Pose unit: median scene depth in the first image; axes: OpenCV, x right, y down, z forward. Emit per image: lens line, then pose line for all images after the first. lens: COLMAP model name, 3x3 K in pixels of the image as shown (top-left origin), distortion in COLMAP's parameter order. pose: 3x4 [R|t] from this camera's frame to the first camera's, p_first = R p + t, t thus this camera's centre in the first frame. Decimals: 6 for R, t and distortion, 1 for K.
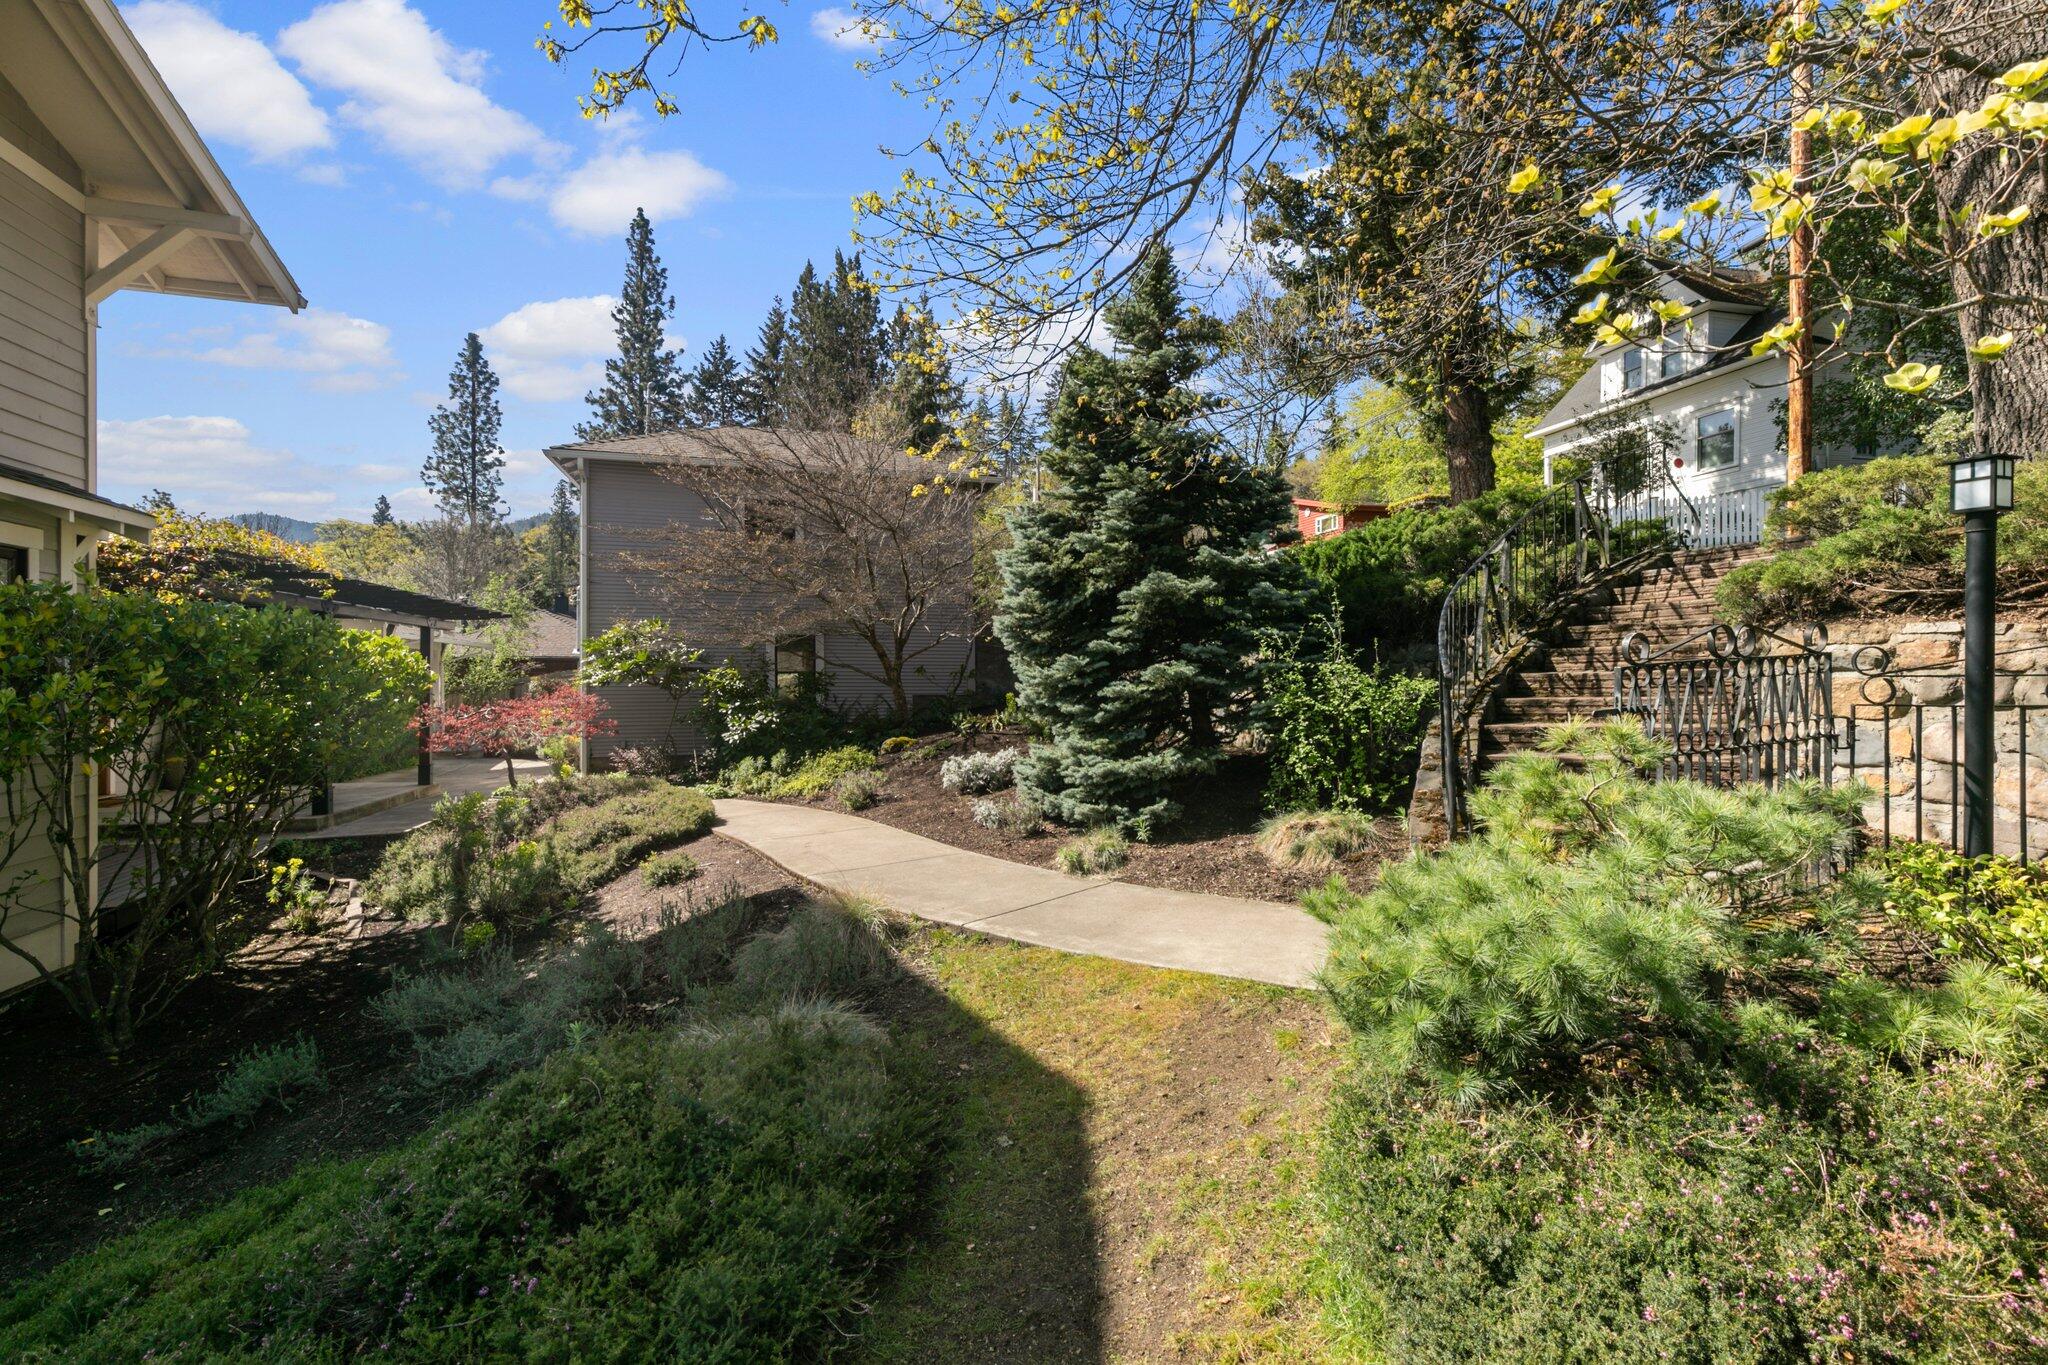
lens RADIAL K [[933.3, 0, 1011.4], [0, 933.3, 678.9], [0, 0, 1]] dist [0.005213, -0.000704]
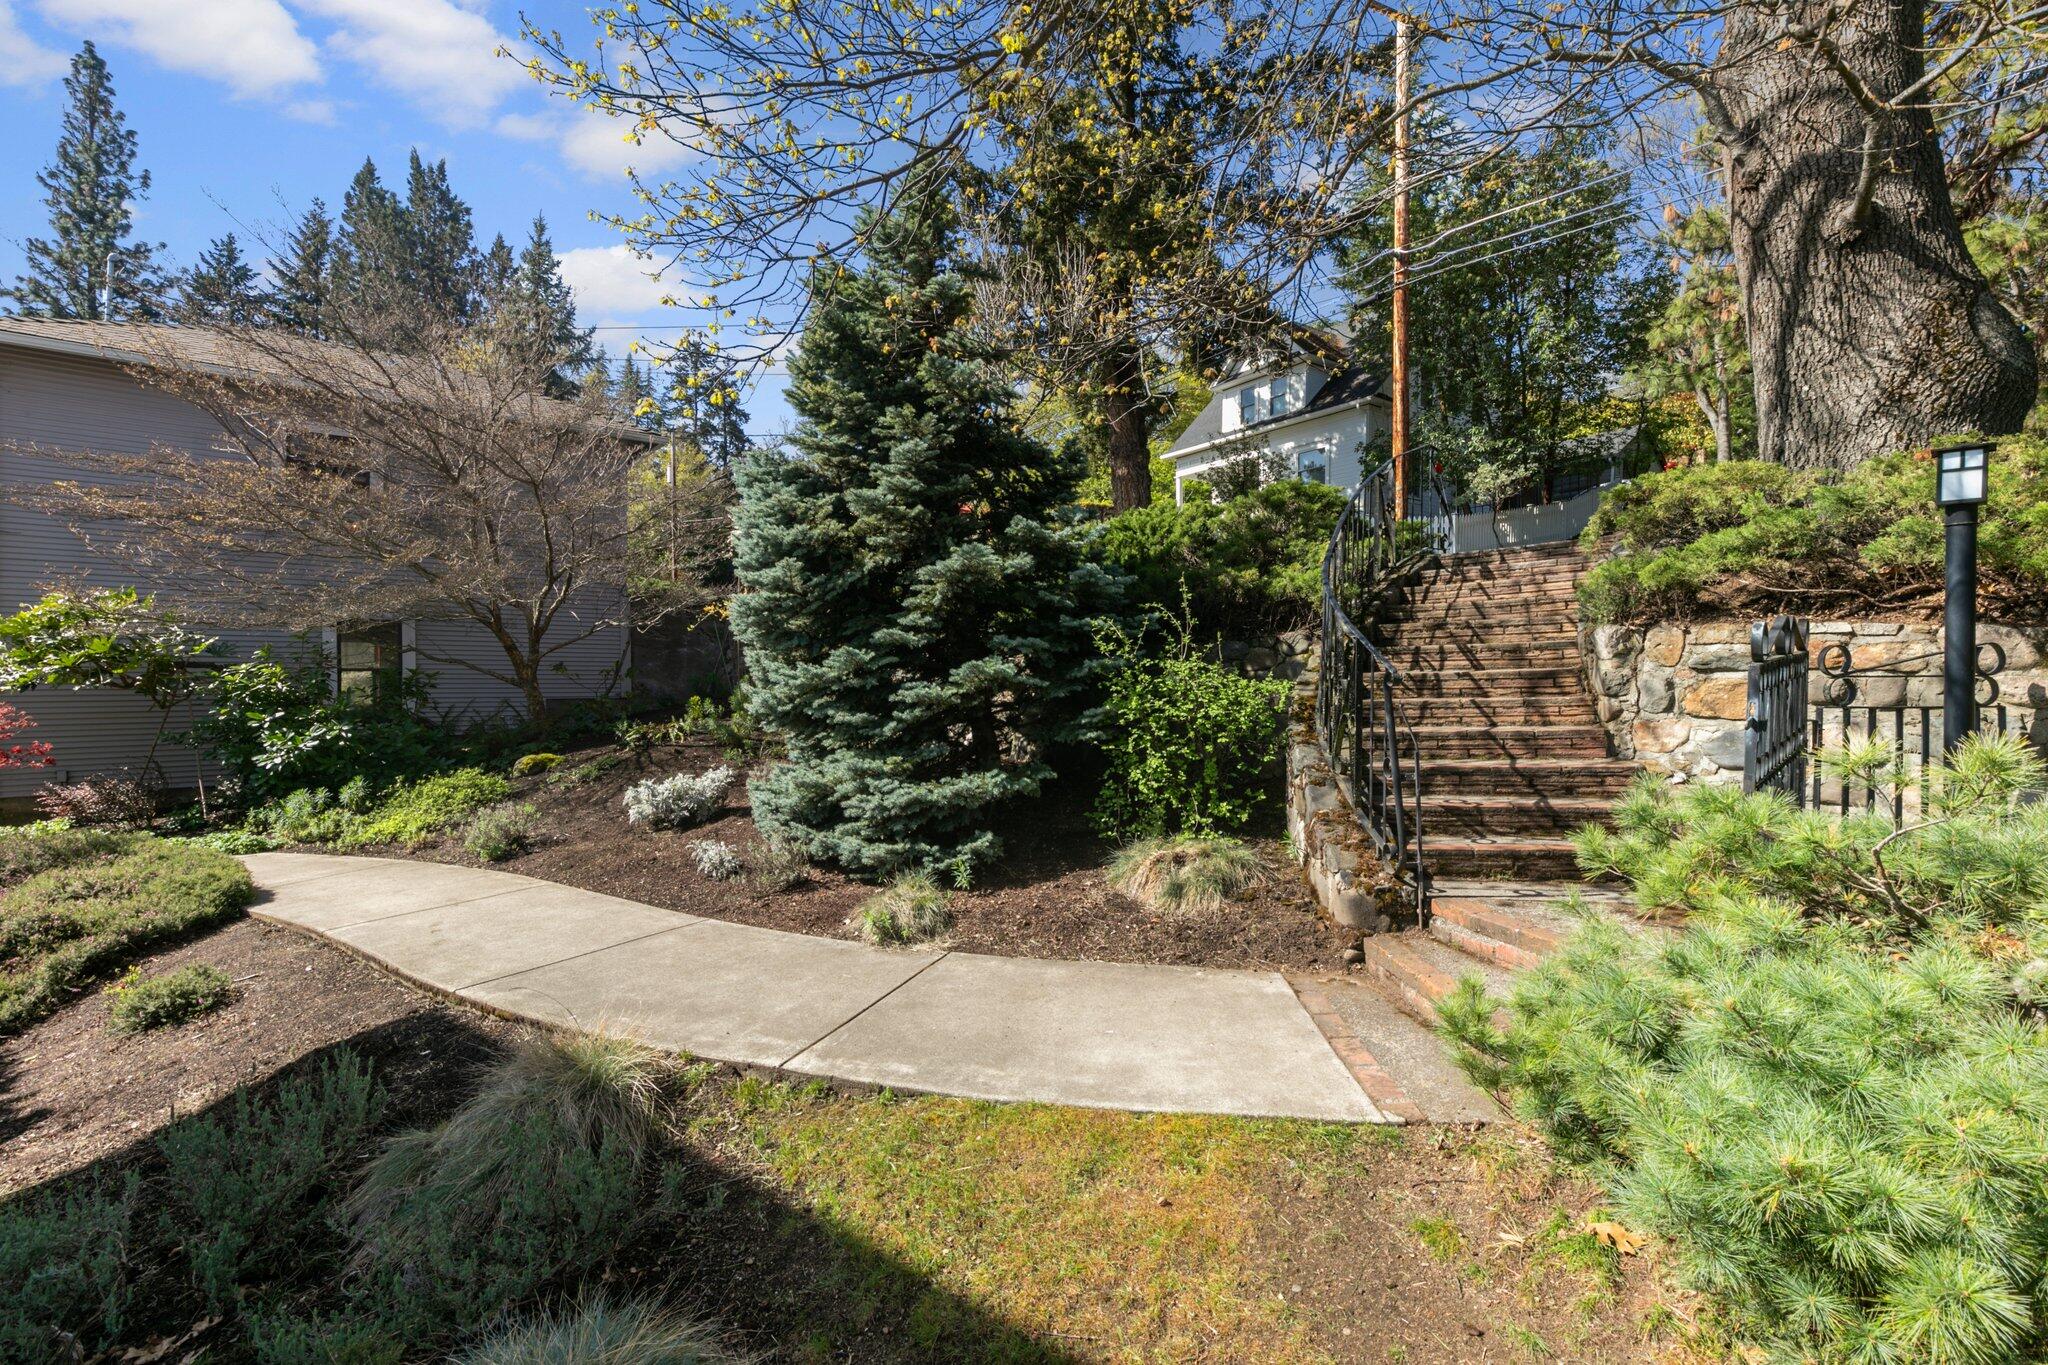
lens RADIAL K [[933.3, 0, 1031.2], [0, 933.3, 678.8], [0, 0, 1]] dist [0.005213, -0.000704]
pose [[0.917392, -0.000730, 0.397984, -0.089700], [0.000460, 1.000000, 0.000776, -0.000668], [-0.397985, -0.000529, 0.917392, 0.208305]]
